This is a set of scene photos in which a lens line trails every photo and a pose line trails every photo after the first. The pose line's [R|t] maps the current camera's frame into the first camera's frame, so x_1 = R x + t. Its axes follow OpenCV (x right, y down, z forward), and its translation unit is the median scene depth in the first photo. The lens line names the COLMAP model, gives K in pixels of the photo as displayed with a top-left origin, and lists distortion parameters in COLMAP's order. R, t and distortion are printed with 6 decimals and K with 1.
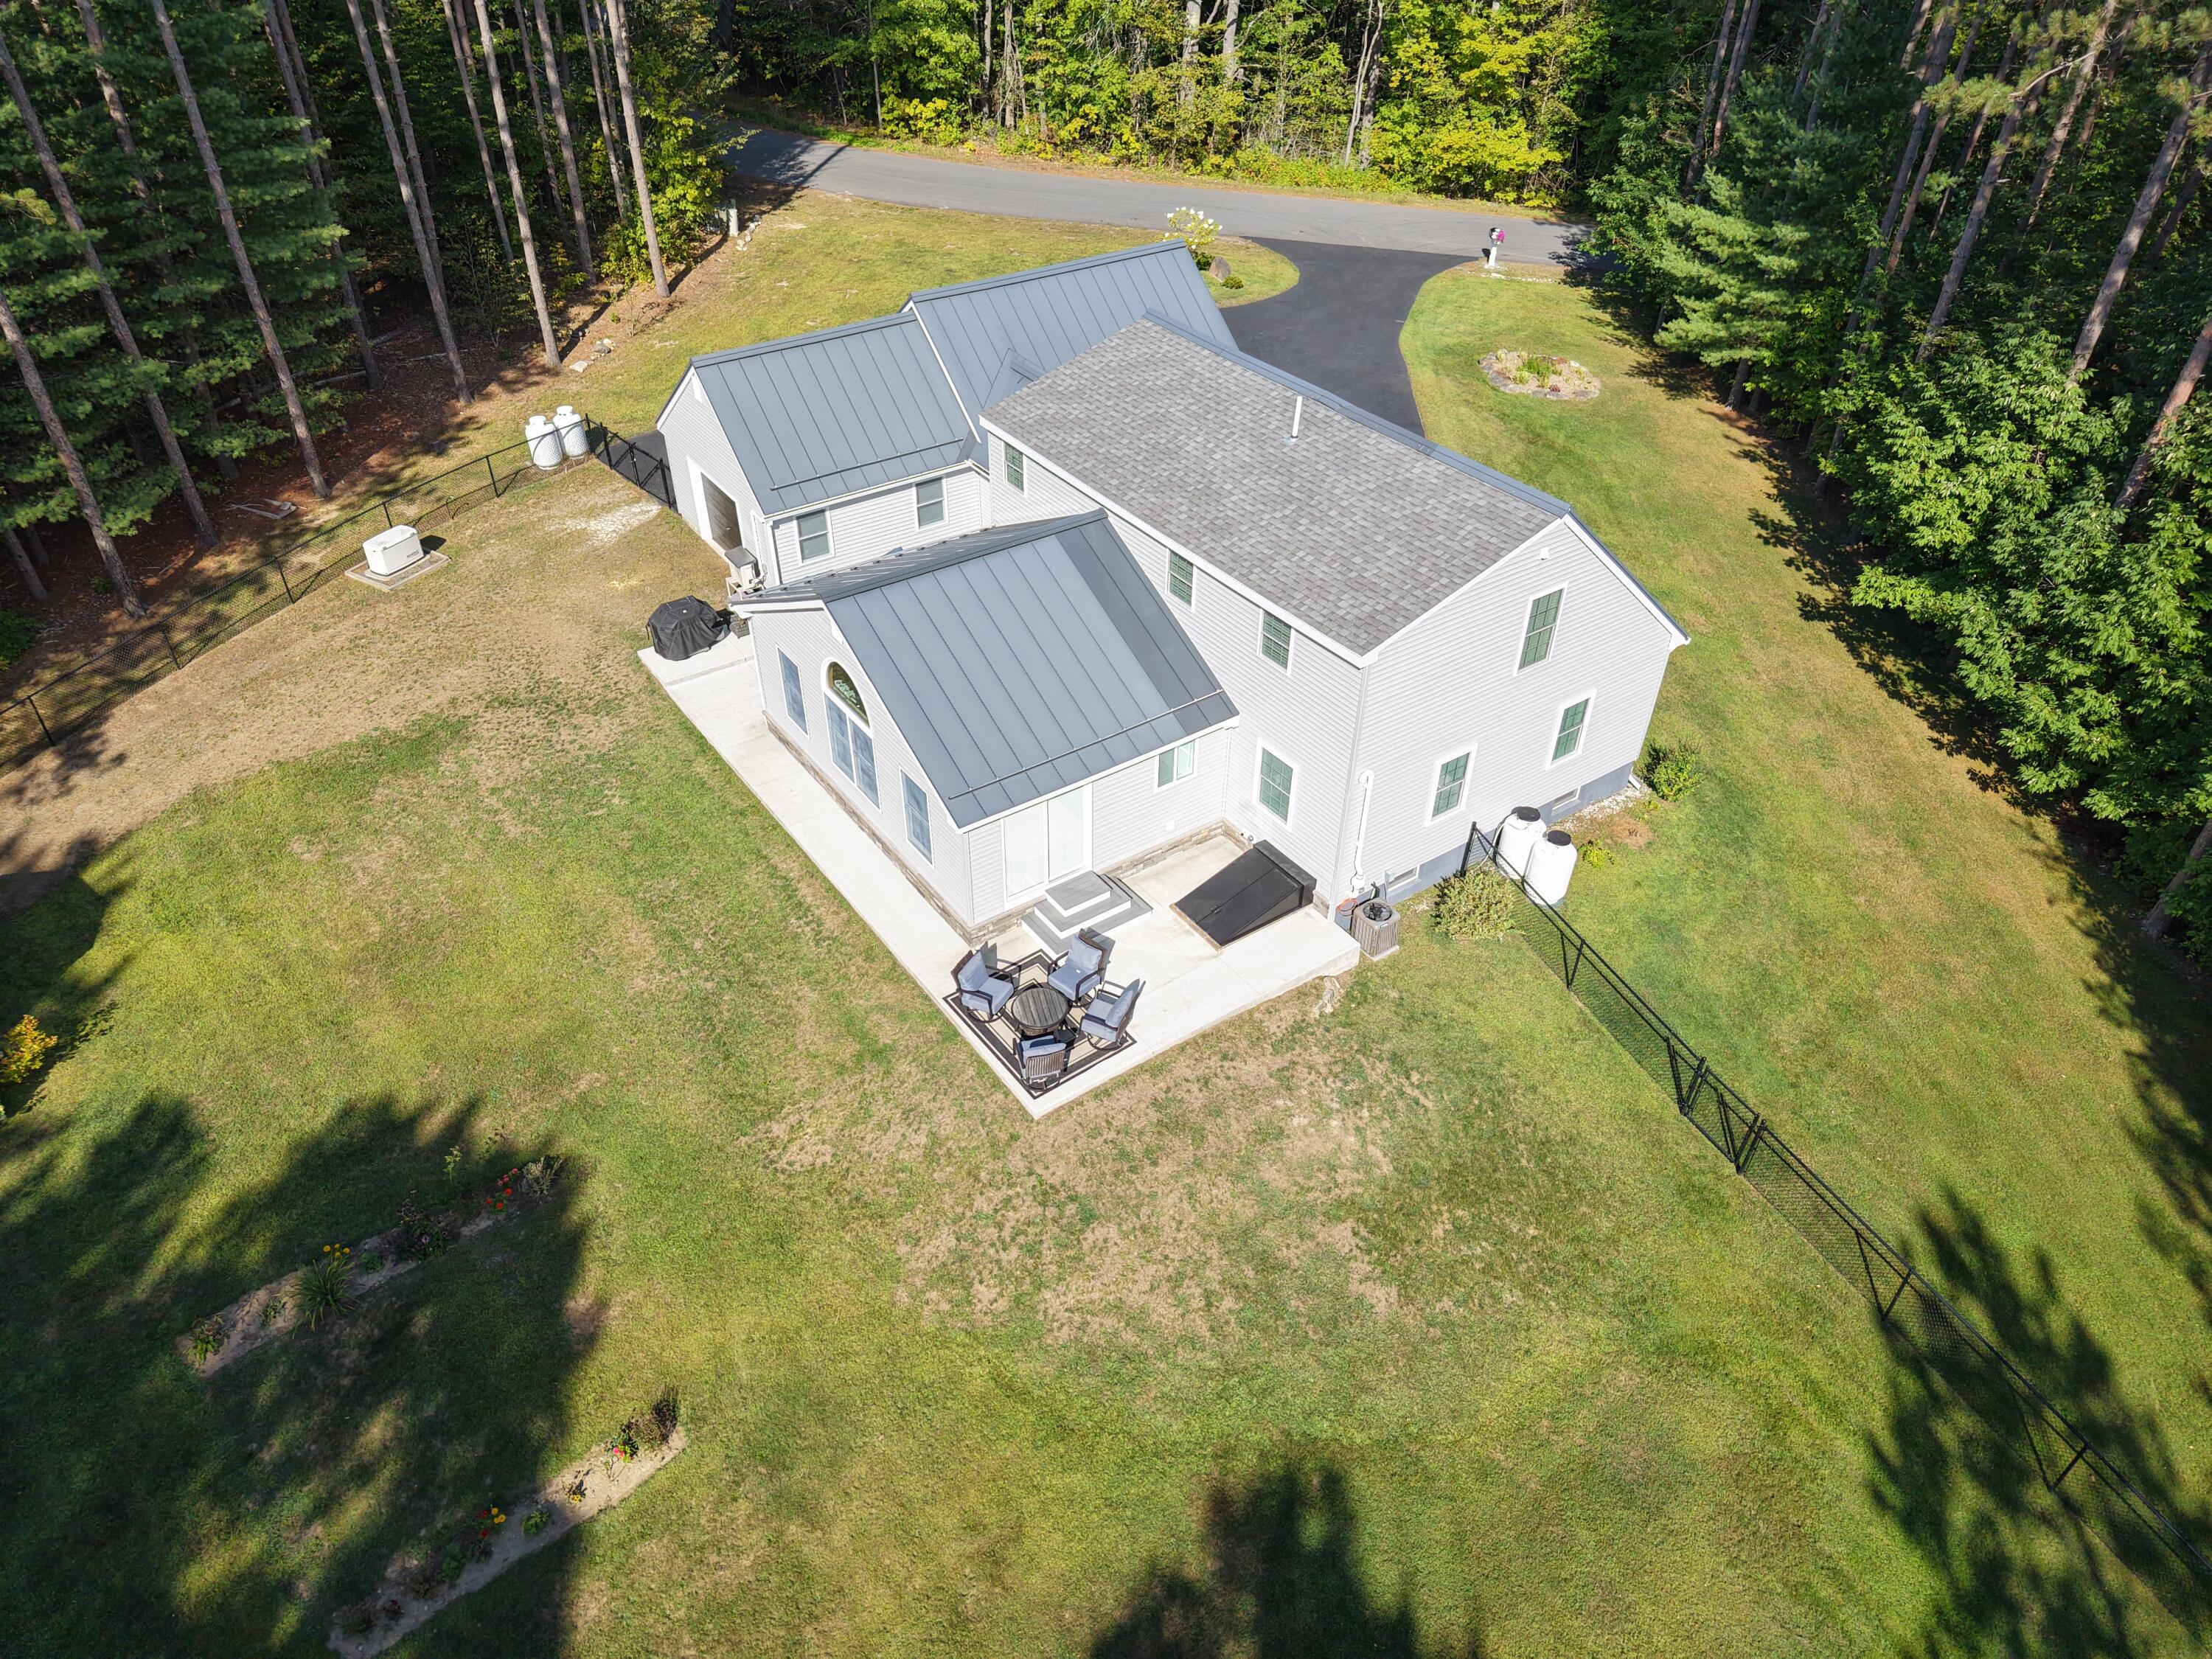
lens RADIAL K [[1476.0, 0, 1105.5], [0, 1476.0, 826.5], [0, 0, 1]] dist [0.020861, -0.017200]
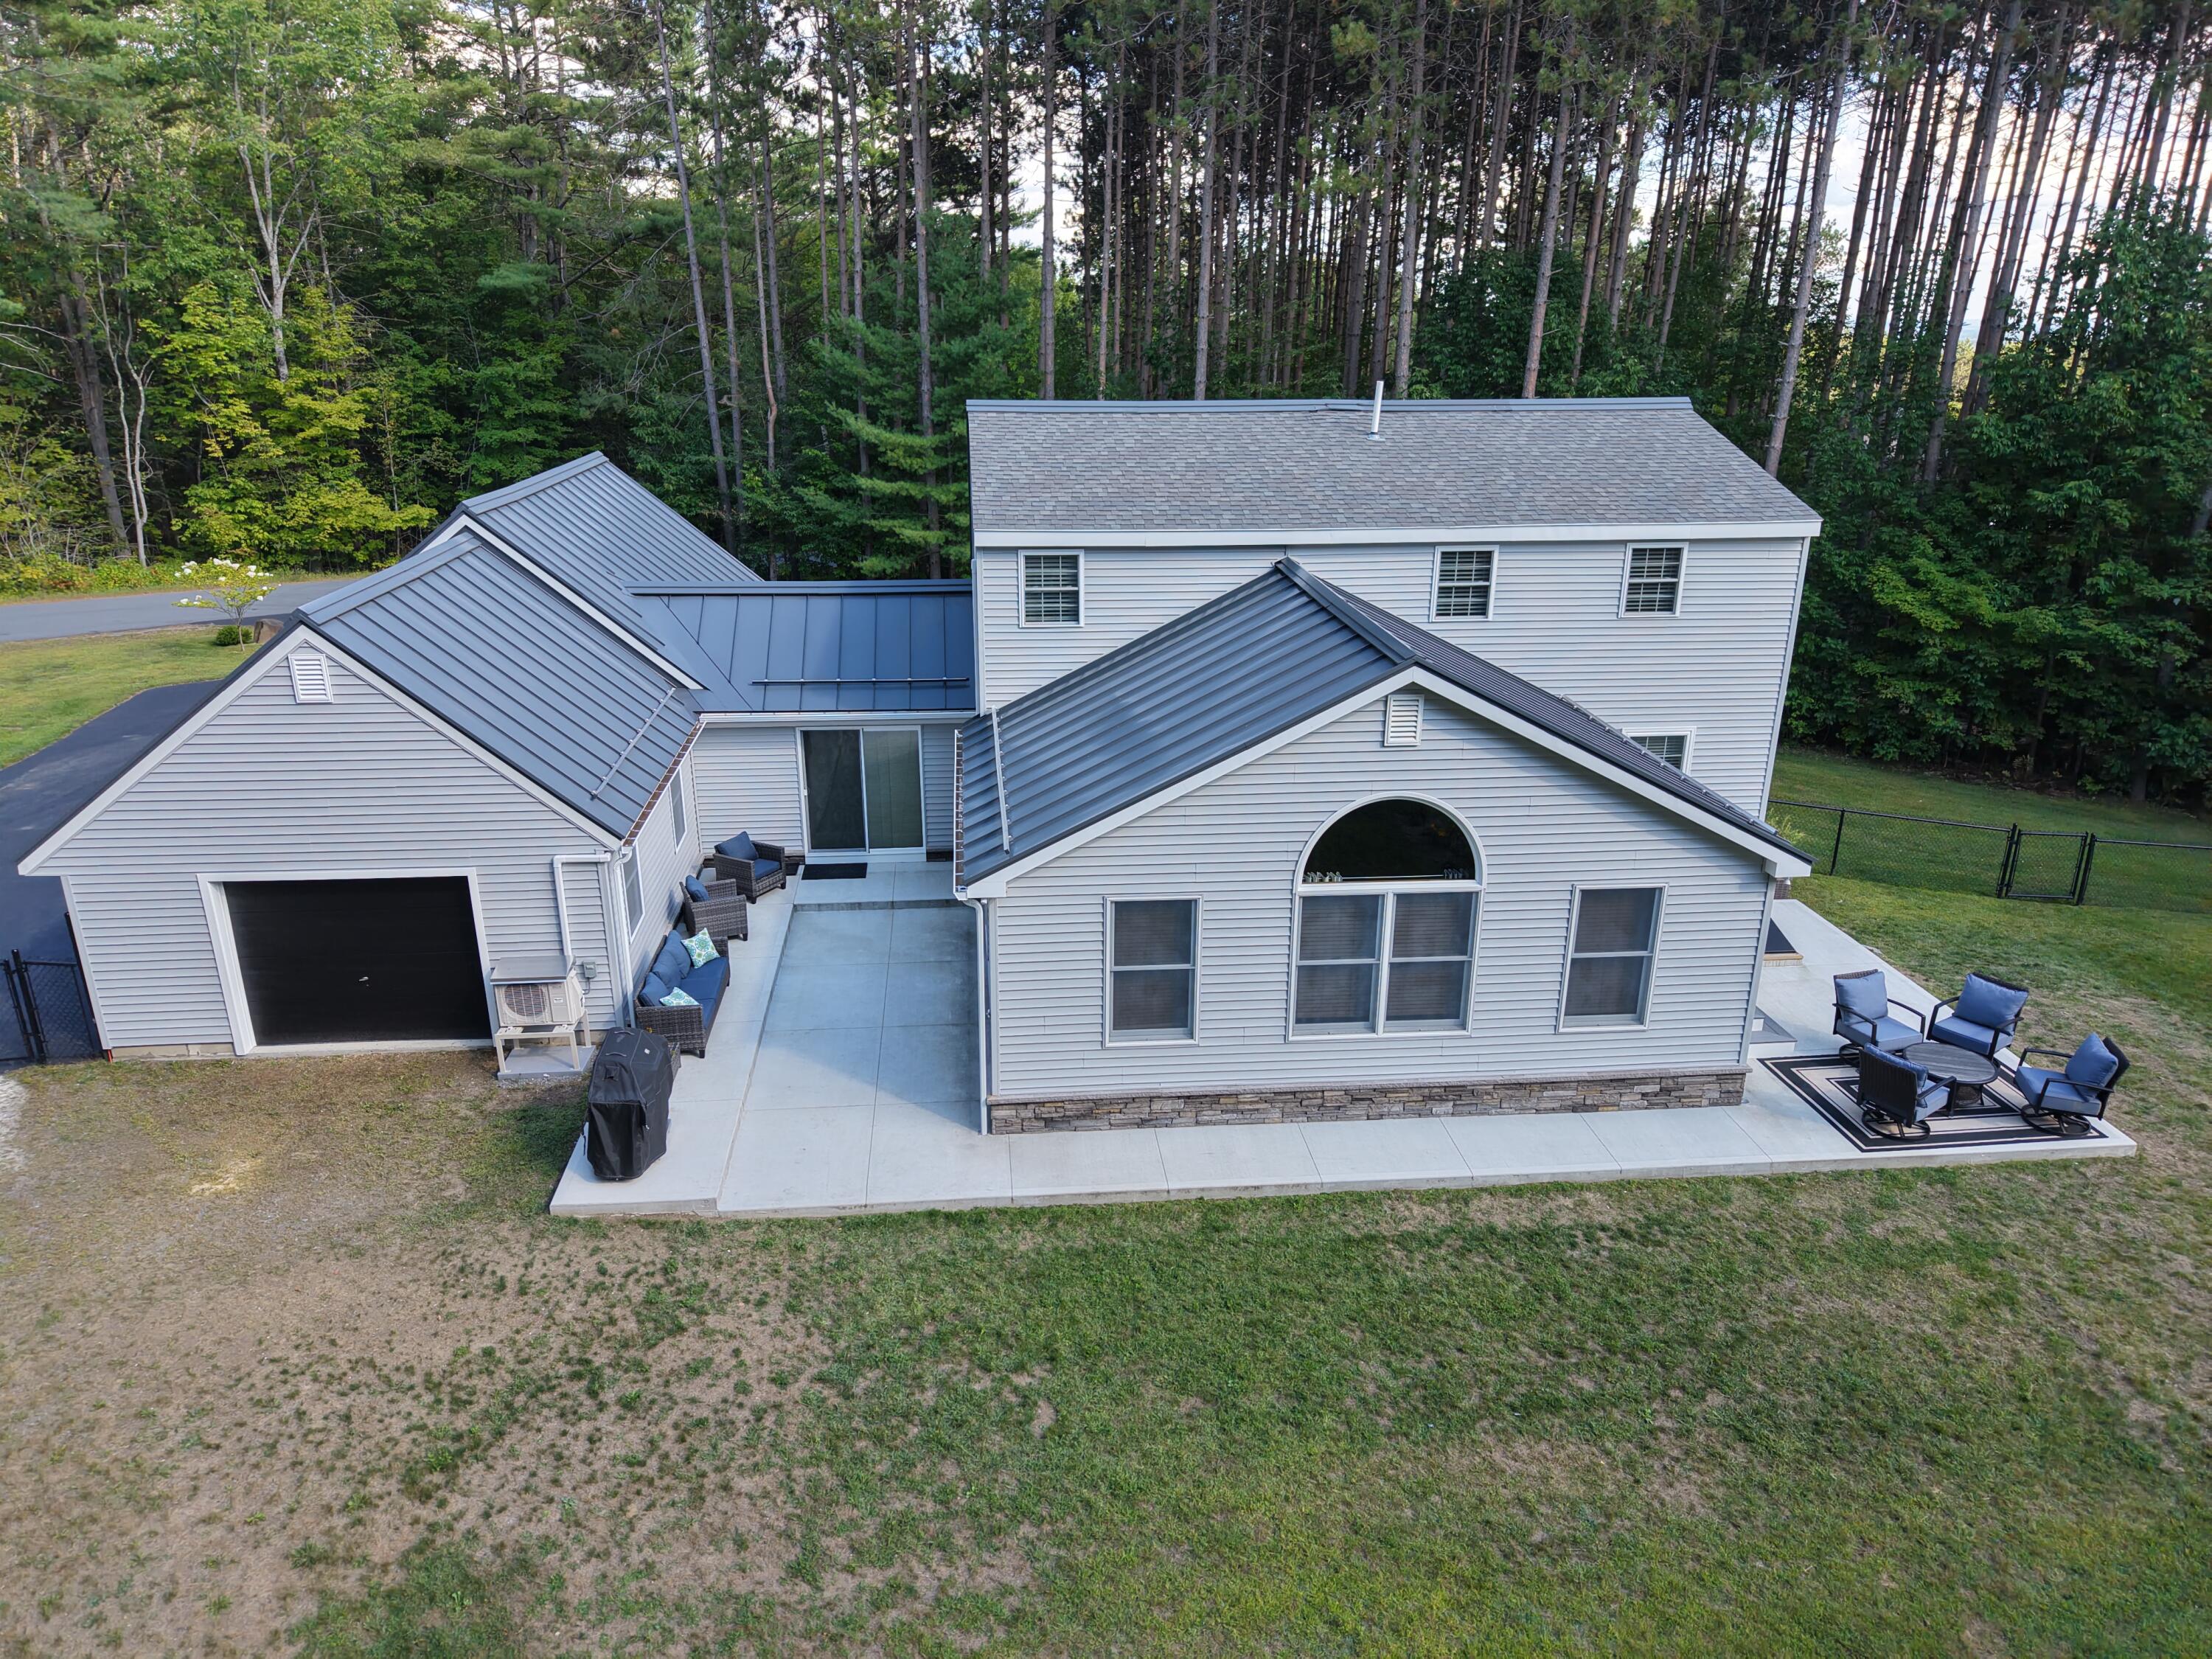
lens RADIAL K [[1477.2, 0, 1103.7], [0, 1477.2, 839.3], [0, 0, 1]] dist [0.008693, -0.000803]
pose [[0.498354, -0.298580, 0.813937, -0.602491], [0.533164, 0.845858, -0.016154, -0.126322], [-0.683651, 0.442013, 0.580728, 0.651437]]
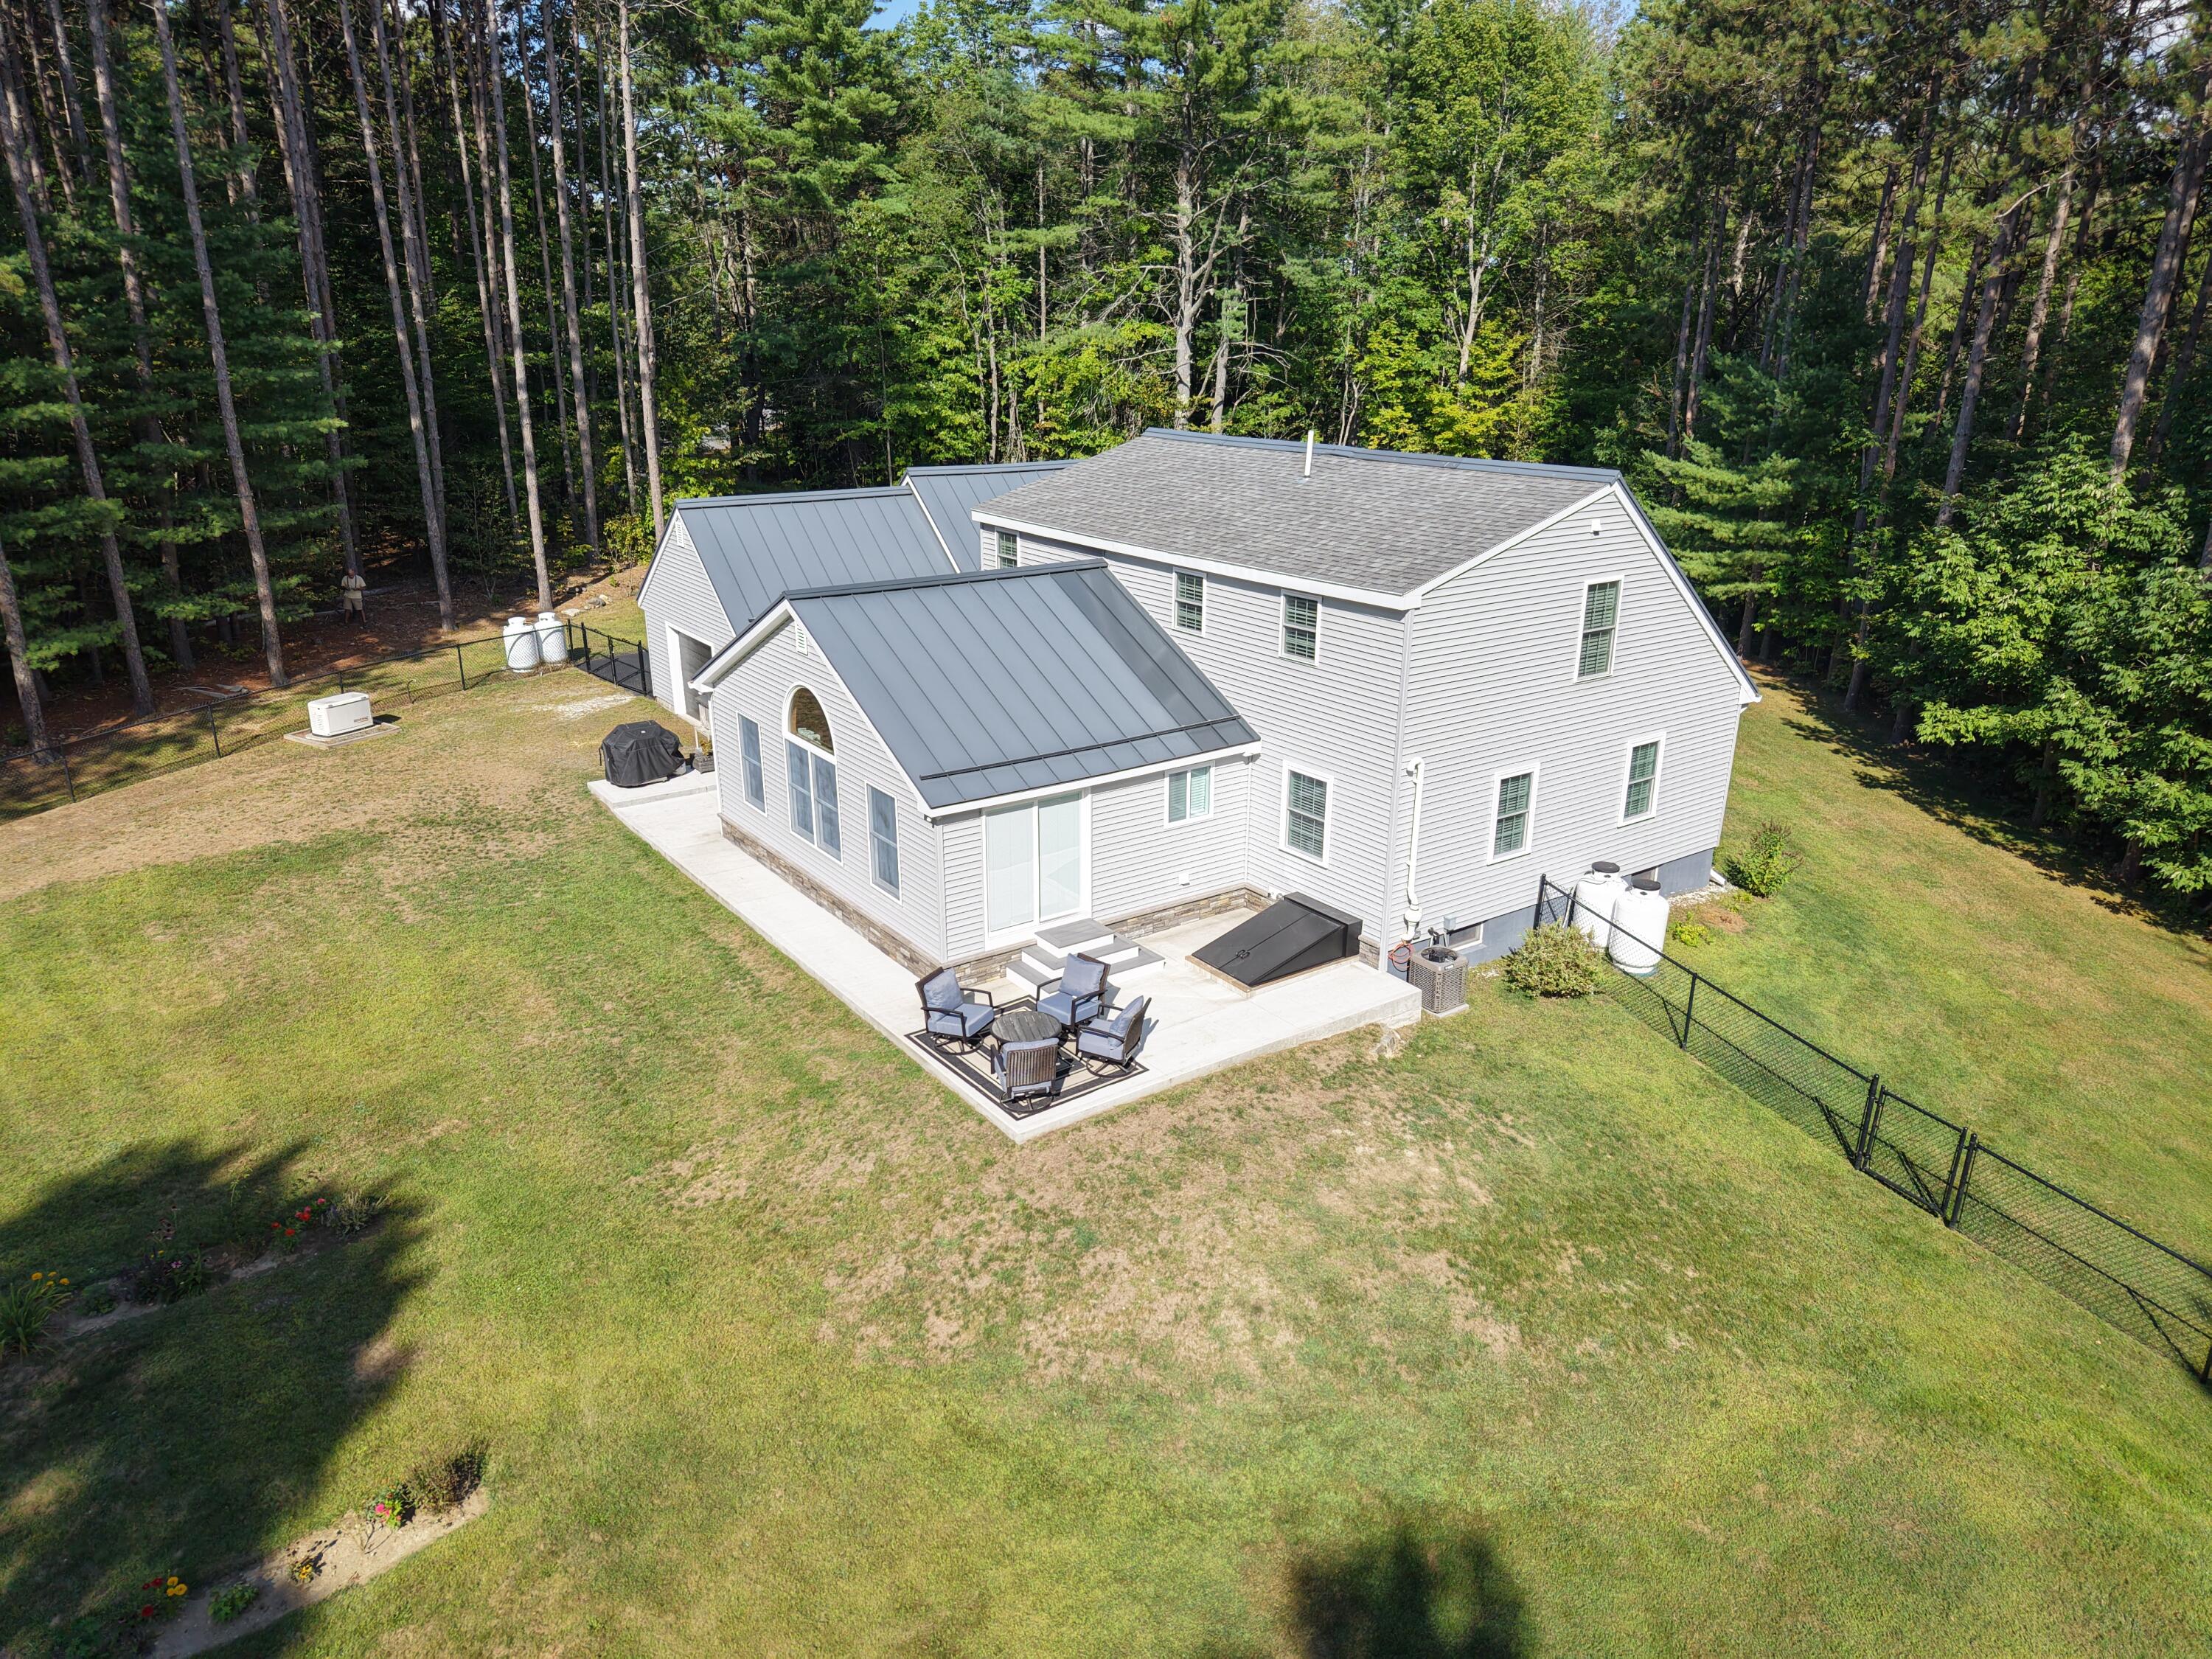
lens RADIAL K [[1476.0, 0, 1105.5], [0, 1476.0, 826.5], [0, 0, 1]] dist [0.020861, -0.017200]
pose [[0.999974, -0.007135, 0.000580, -0.001182], [0.006940, 0.946455, -0.322762, 0.218878], [0.001754, 0.322757, 0.946480, 0.169108]]
